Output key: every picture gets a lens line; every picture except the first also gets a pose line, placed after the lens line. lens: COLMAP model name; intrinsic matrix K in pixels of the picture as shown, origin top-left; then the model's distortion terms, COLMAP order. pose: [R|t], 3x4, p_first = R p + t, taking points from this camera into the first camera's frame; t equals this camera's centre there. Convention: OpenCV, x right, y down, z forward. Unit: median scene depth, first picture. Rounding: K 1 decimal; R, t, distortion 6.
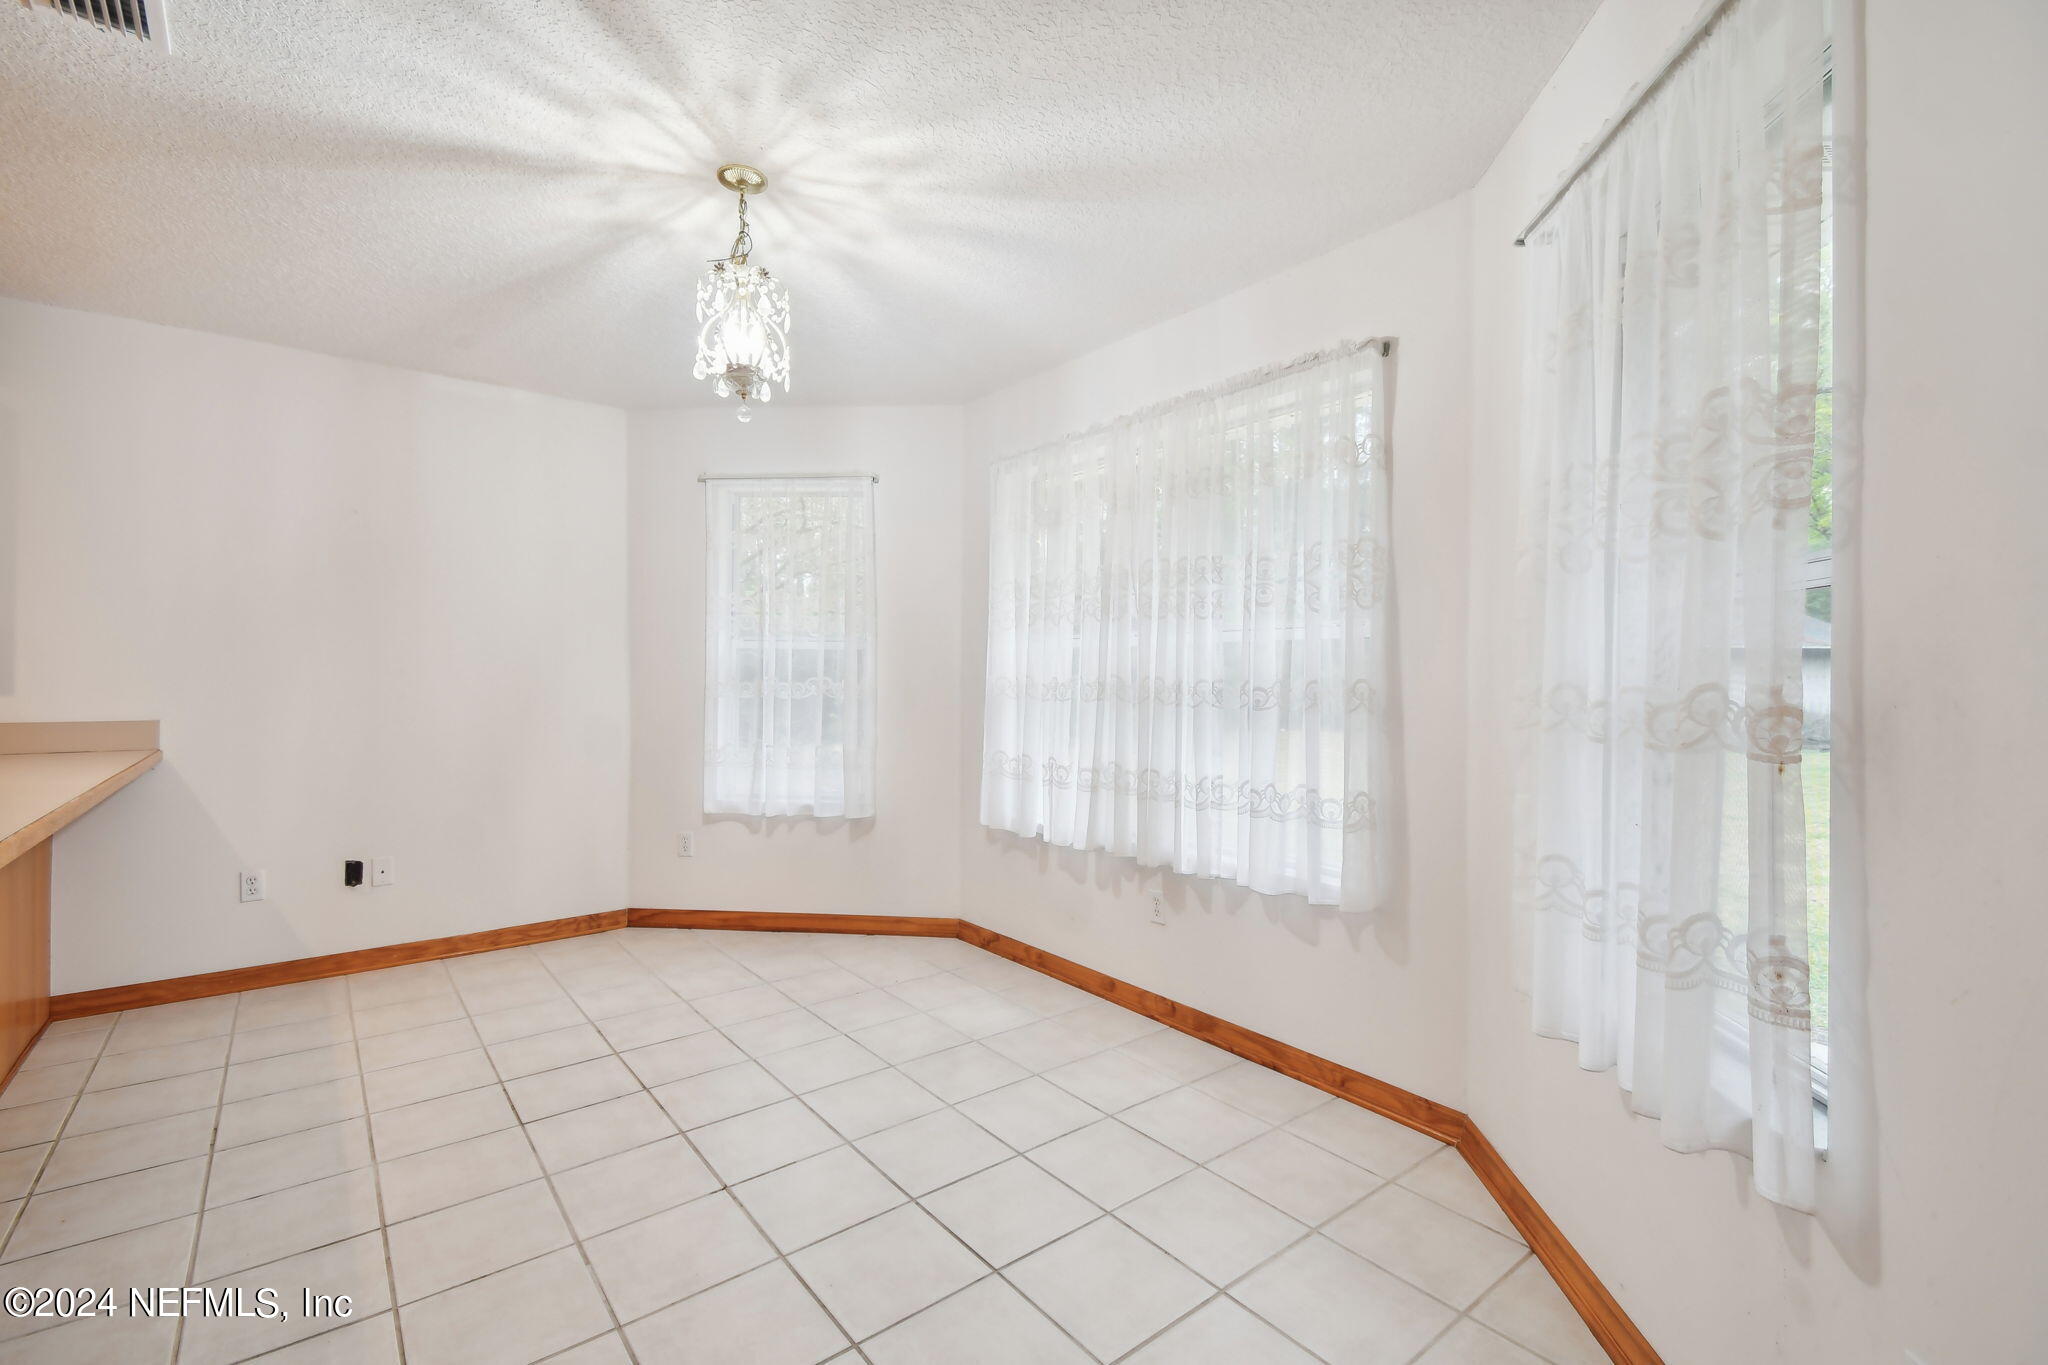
lens RADIAL K [[886.0, 0, 1032.3], [0, 886.0, 682.0], [0, 0, 1]] dist [0.029306, -0.011101]
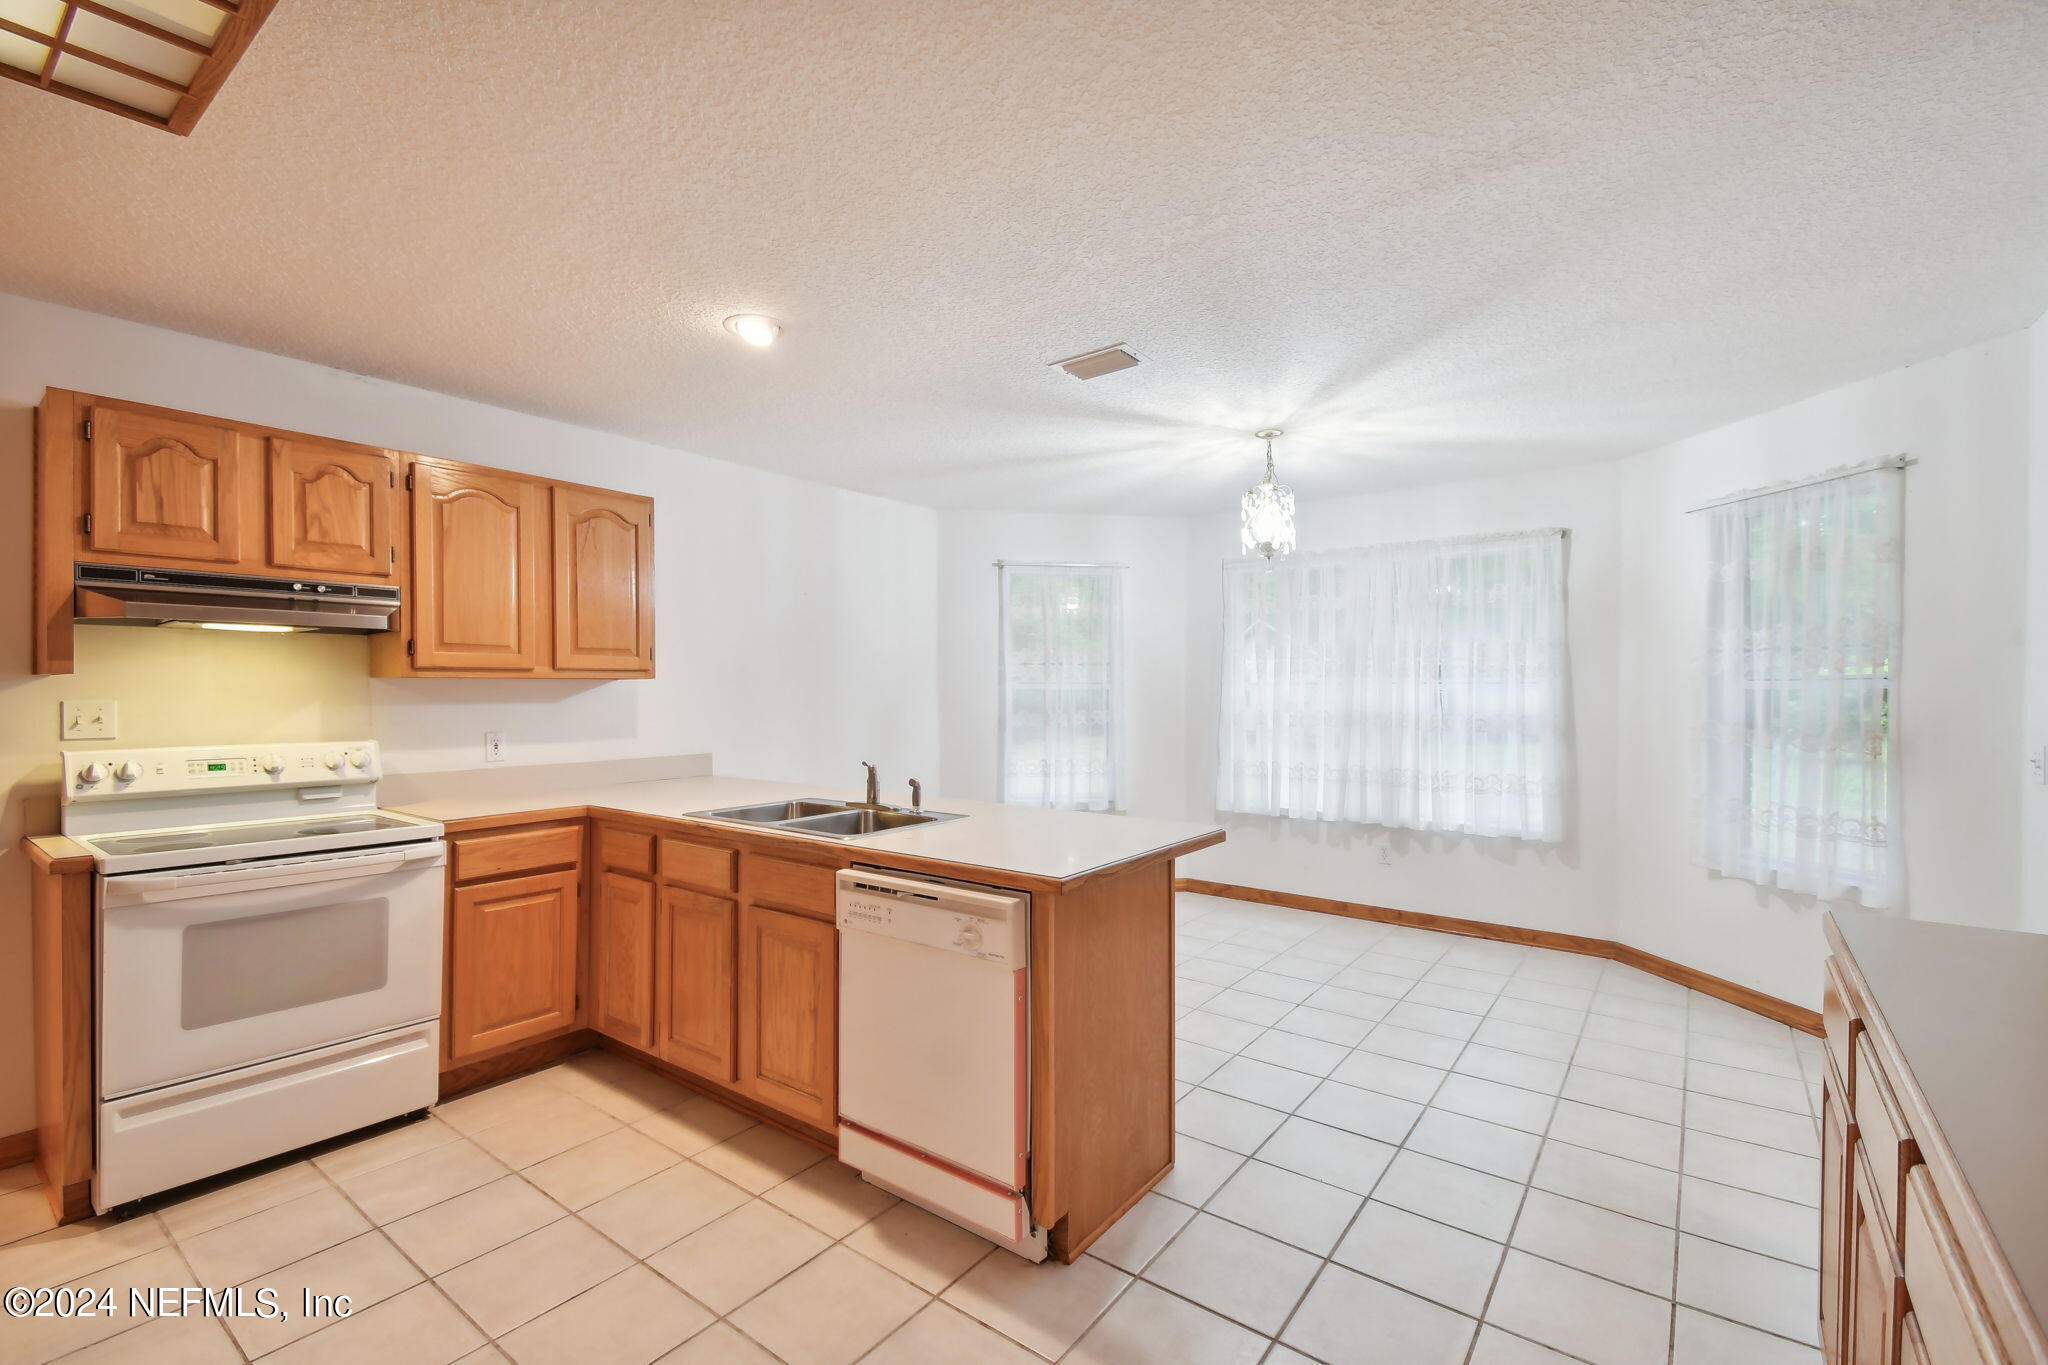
lens RADIAL K [[886.0, 0, 1014.8], [0, 886.0, 695.1], [0, 0, 1]] dist [0.029306, -0.011101]
pose [[0.971403, -0.010659, 0.237196, -0.984111], [0.008314, 0.999906, 0.010887, -0.063326], [-0.237290, -0.008604, 0.971401, -0.451561]]
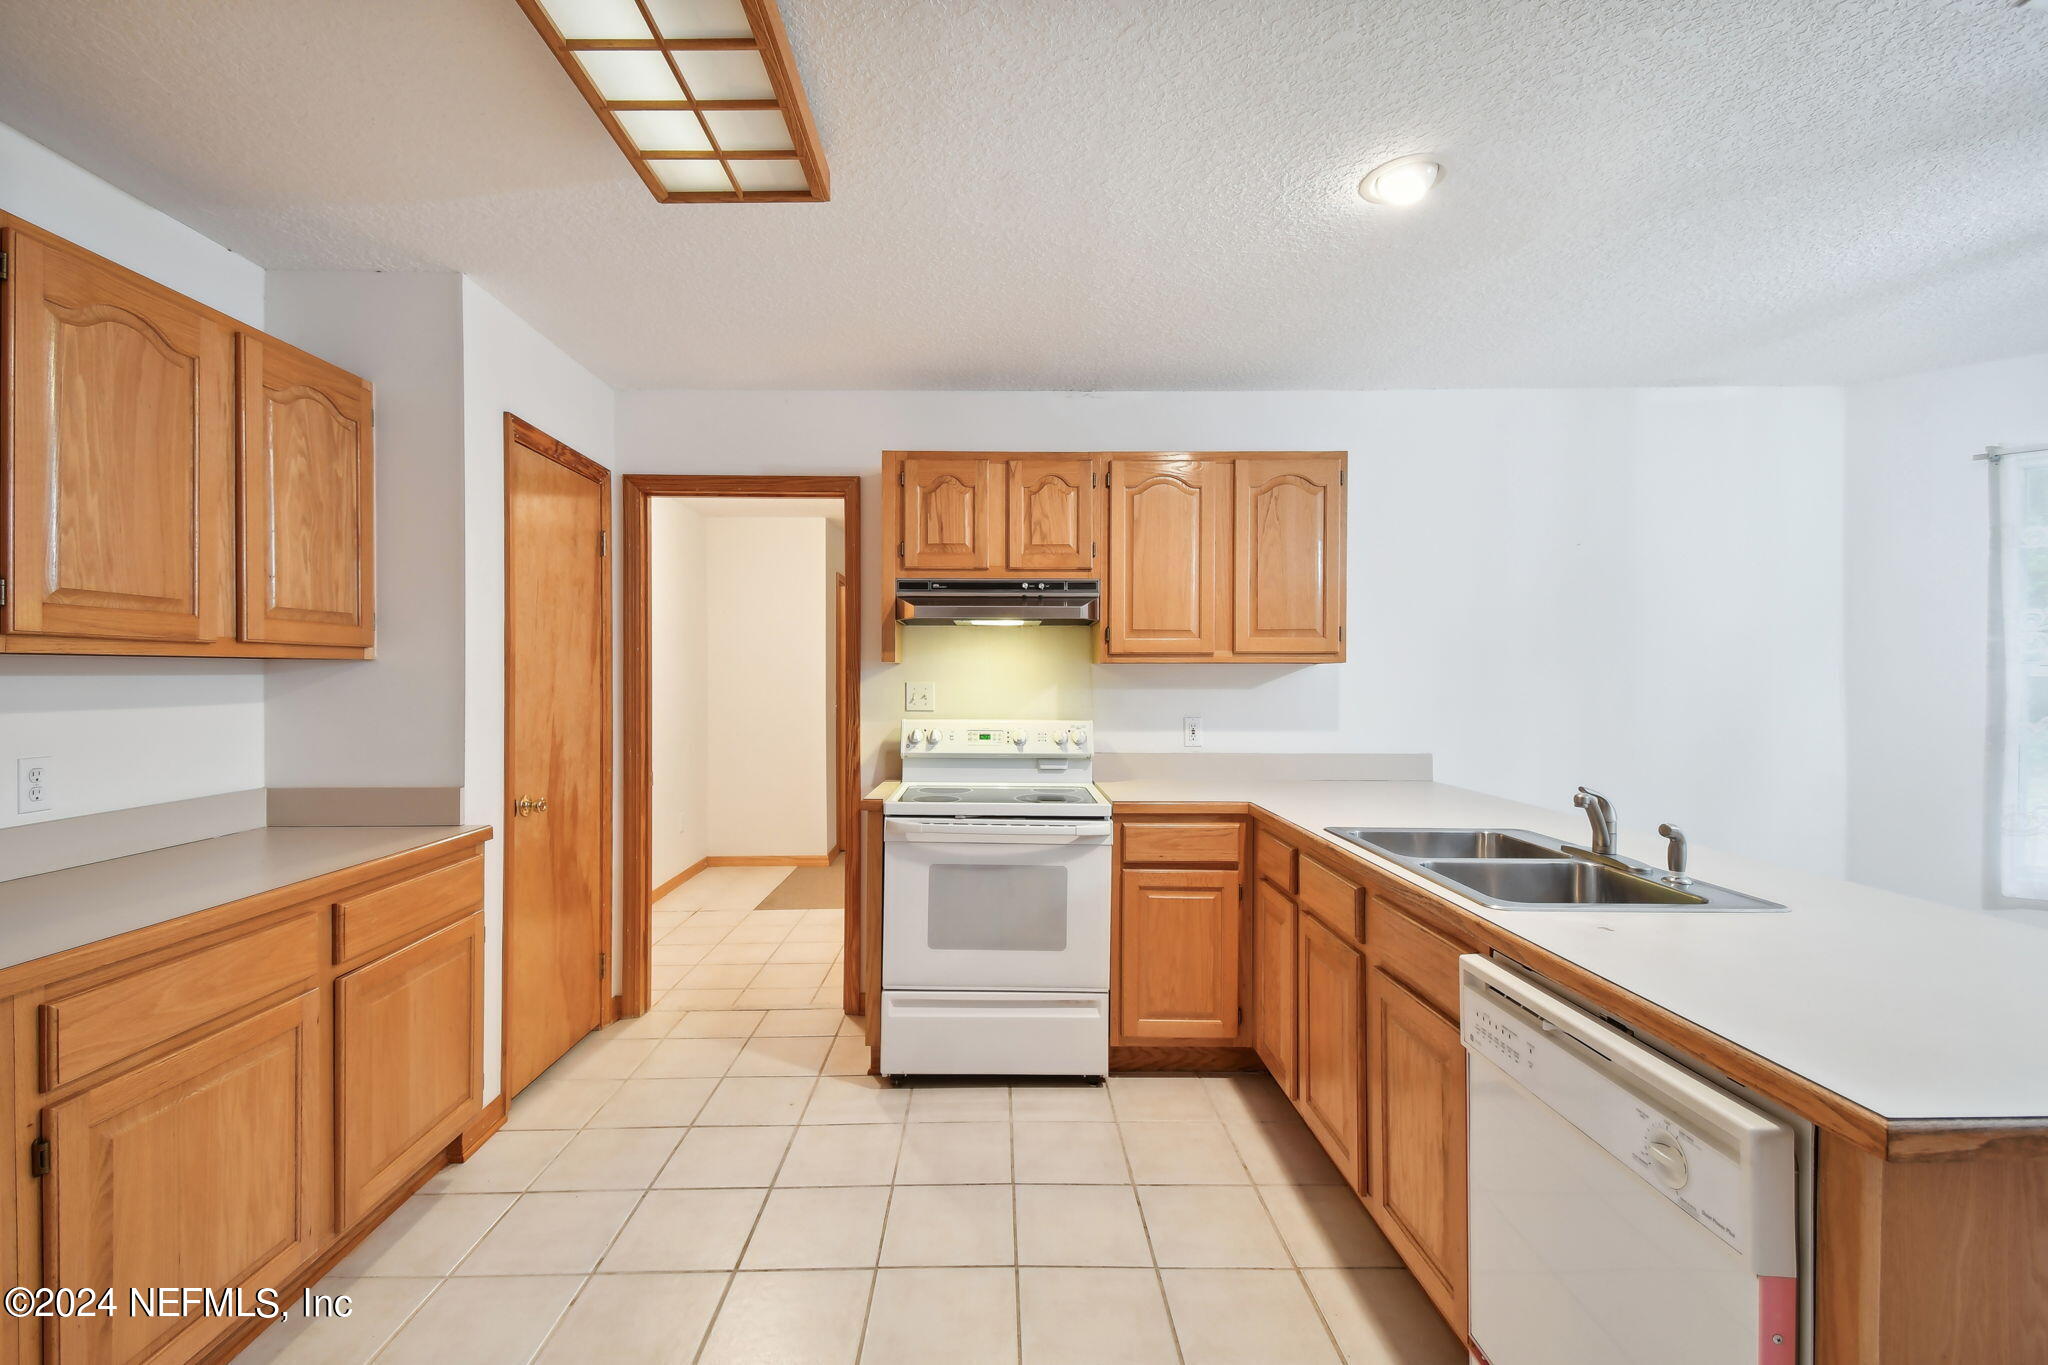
lens RADIAL K [[886.0, 0, 1008.0], [0, 886.0, 684.1], [0, 0, 1]] dist [0.029306, -0.011101]
pose [[0.787365, -0.000141, -0.616487, -0.832027], [0.005147, 0.999967, 0.006344, -0.059869], [0.616466, -0.008169, 0.787339, -0.198890]]
